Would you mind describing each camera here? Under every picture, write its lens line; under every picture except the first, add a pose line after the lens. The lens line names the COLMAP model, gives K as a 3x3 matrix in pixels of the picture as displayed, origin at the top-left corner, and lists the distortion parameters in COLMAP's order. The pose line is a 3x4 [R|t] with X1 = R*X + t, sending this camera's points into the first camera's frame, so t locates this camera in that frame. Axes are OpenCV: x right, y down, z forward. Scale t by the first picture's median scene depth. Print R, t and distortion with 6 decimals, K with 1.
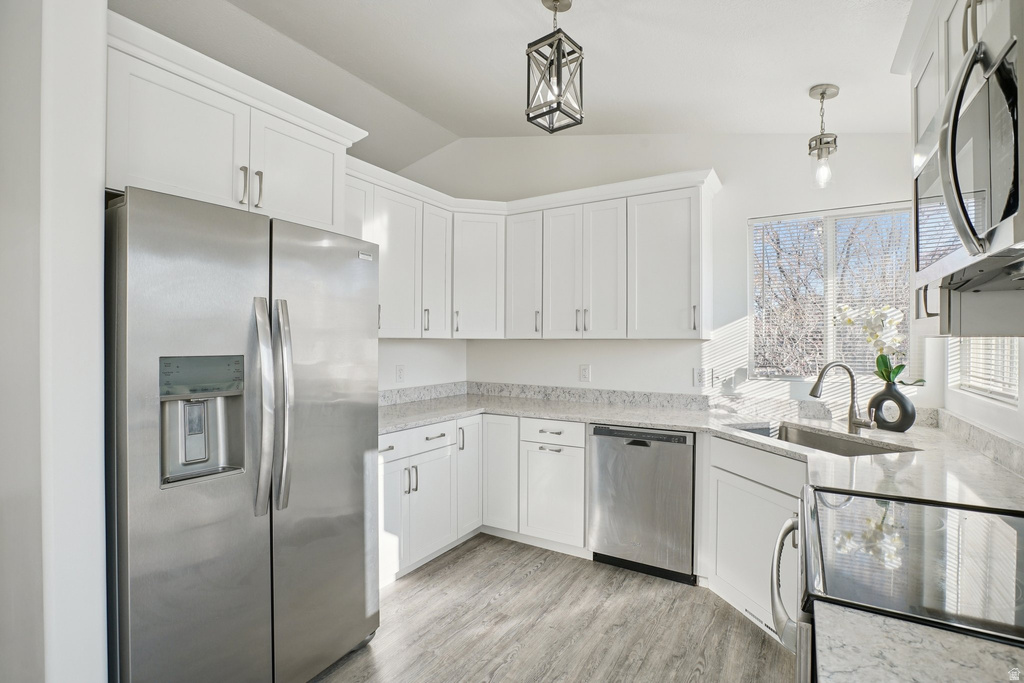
lens RADIAL K [[467.9, 0, 516.3], [0, 467.9, 339.9], [0, 0, 1]] dist [-0.041349, 0.015261]
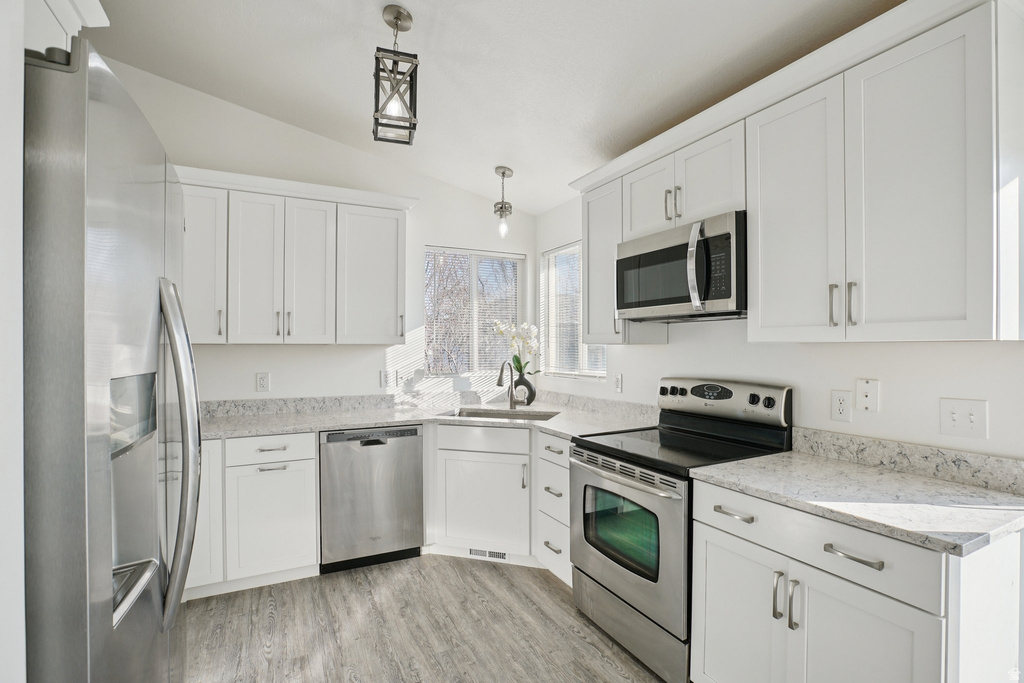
lens RADIAL K [[480.1, 0, 509.2], [0, 480.1, 343.7], [0, 0, 1]] dist [-0.036456, 0.006369]
pose [[0.529350, 0.005109, 0.848388, -0.512239], [-0.003290, 0.999987, -0.003969, -0.000387], [-0.848397, -0.000690, 0.529360, 0.165903]]
